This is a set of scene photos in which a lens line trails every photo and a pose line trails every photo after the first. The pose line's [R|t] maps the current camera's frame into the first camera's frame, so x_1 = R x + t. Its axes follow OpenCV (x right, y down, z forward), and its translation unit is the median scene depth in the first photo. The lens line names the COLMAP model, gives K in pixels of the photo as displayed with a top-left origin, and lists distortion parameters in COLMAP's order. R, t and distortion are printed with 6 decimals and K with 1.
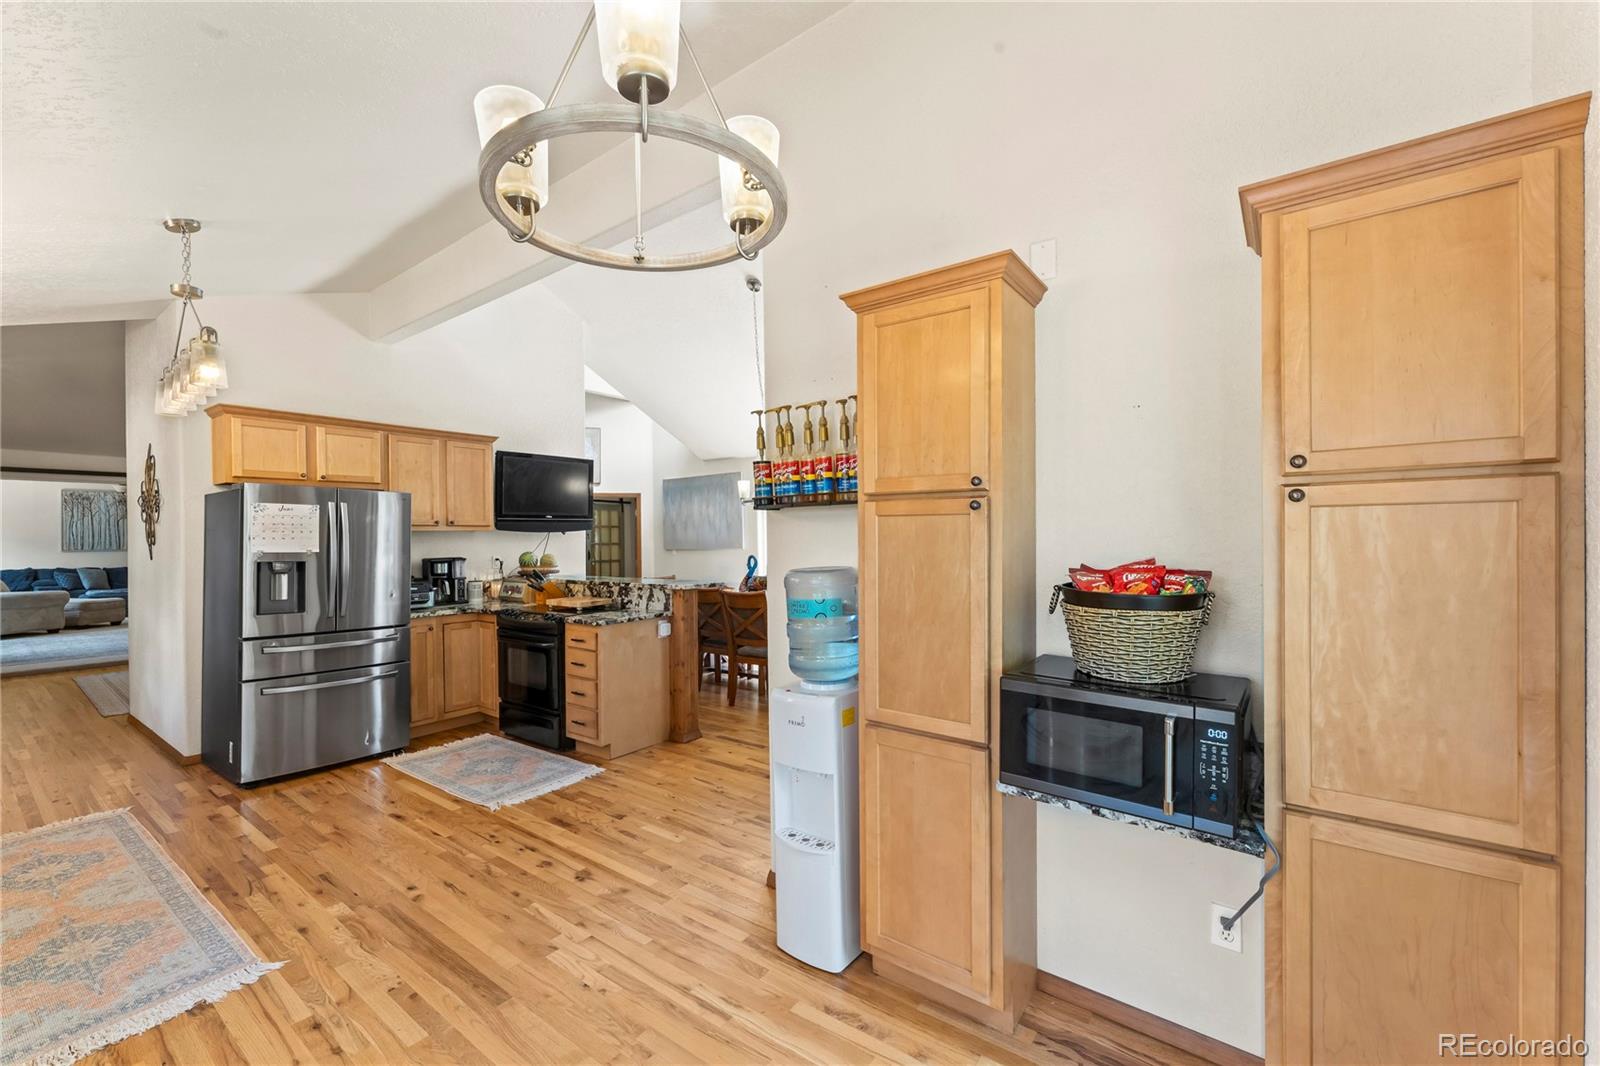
lens RADIAL K [[649.6, 0, 789.9], [0, 649.6, 538.5], [0, 0, 1]] dist [0.001070, 0.000176]
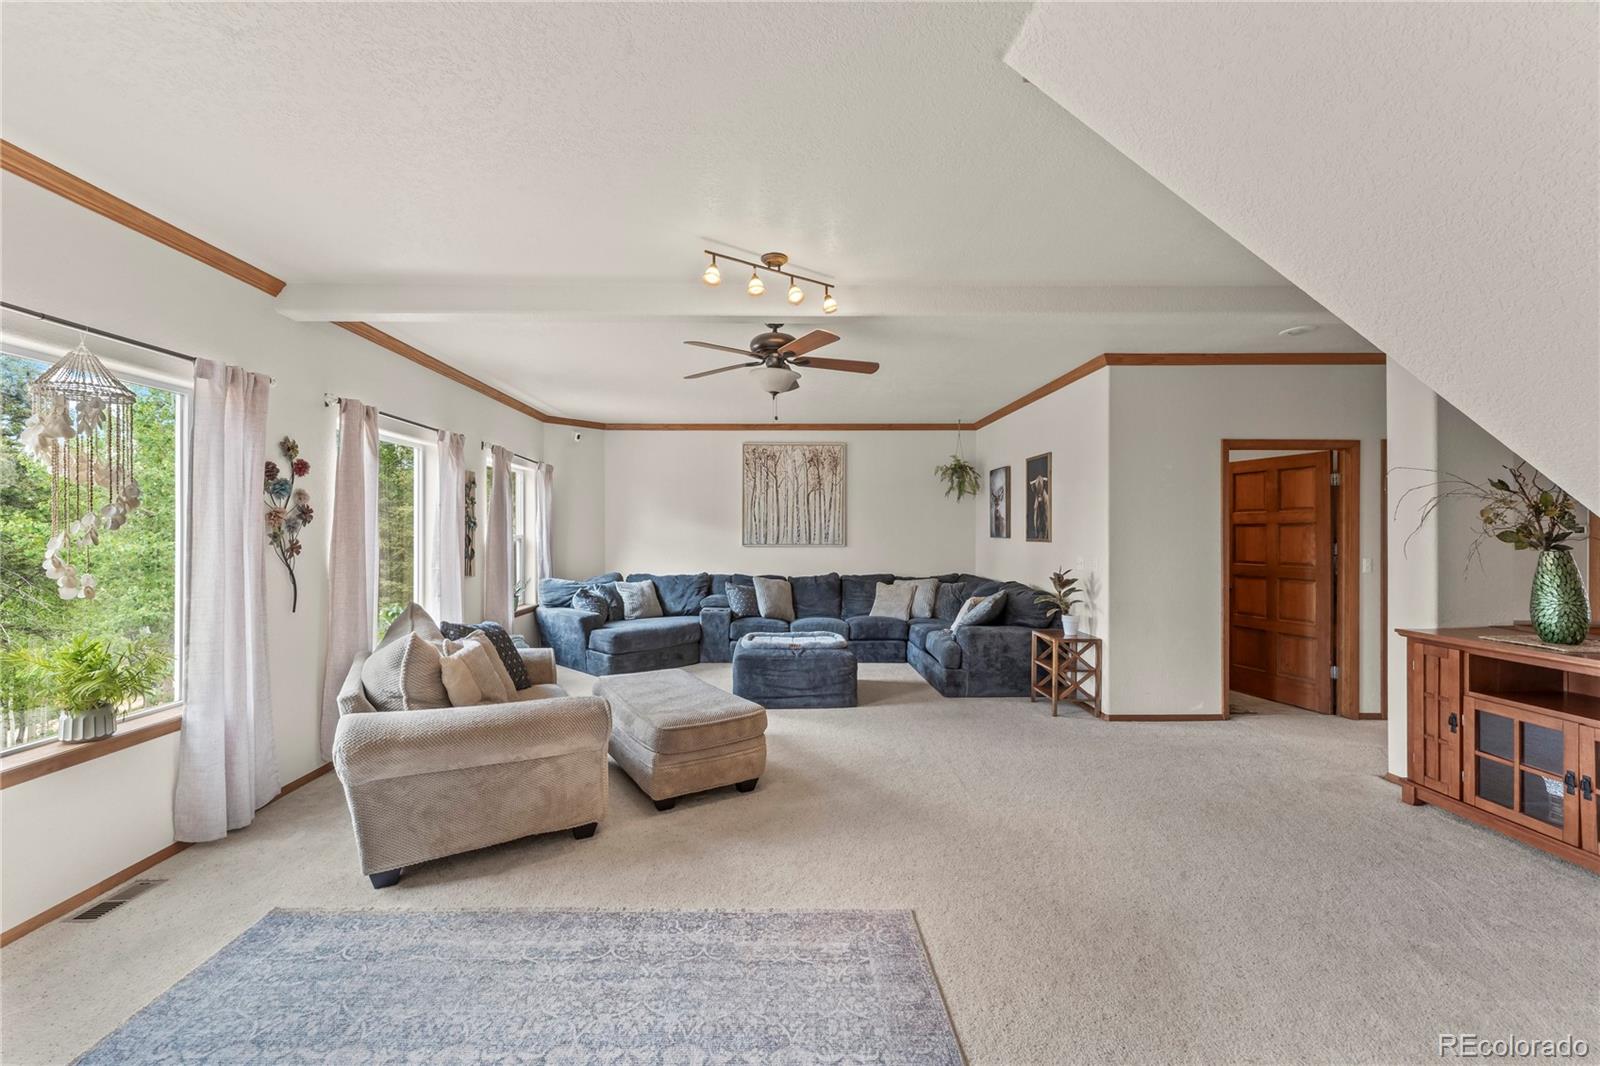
lens RADIAL K [[642.5, 0, 796.7], [0, 642.5, 536.6], [0, 0, 1]] dist [0.000906, 0.000070]
pose [[0.635514, 0.012324, -0.771991, -1.832331], [-0.007467, 0.999924, 0.009816, 0.014262], [0.772054, -0.000474, 0.635557, 1.926011]]
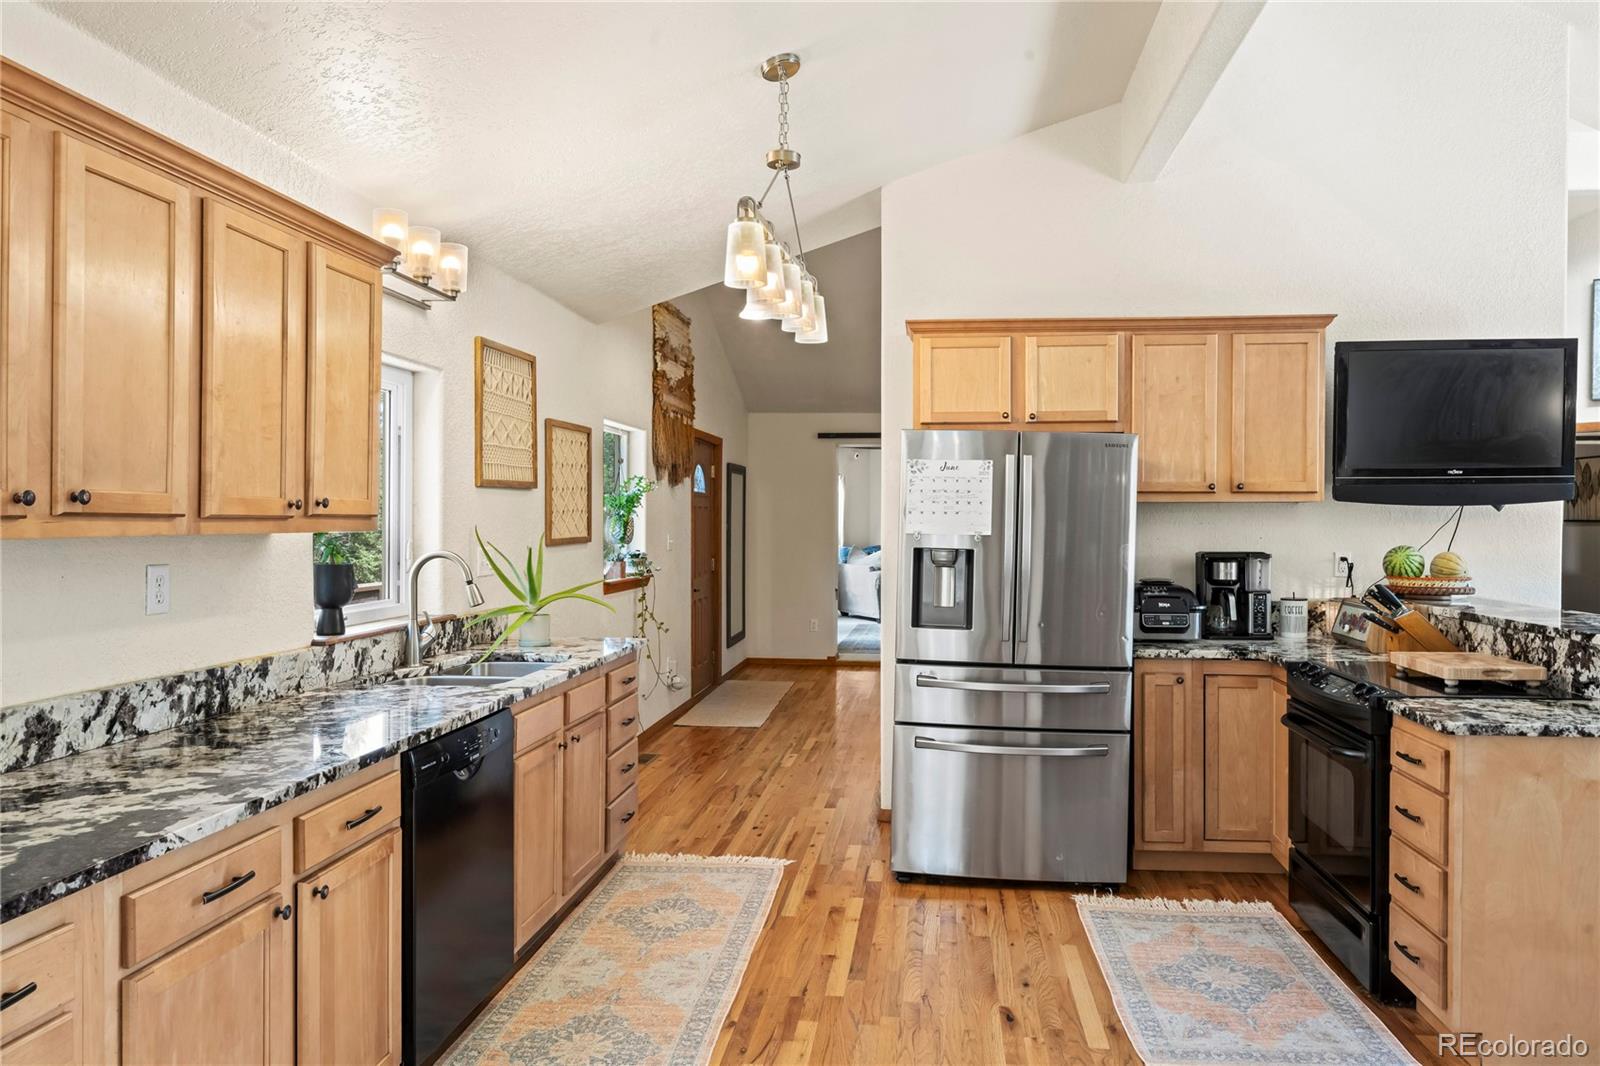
lens RADIAL K [[1071.6, 0, 844.9], [0, 1071.6, 529.2], [0, 0, 1]] dist [0.003367, -0.000007]
pose [[0.529883, 0.018990, -0.847858, 0.062334], [-0.011874, 0.999817, 0.014973, 0.001218], [0.847988, 0.002133, 0.530012, 0.286117]]
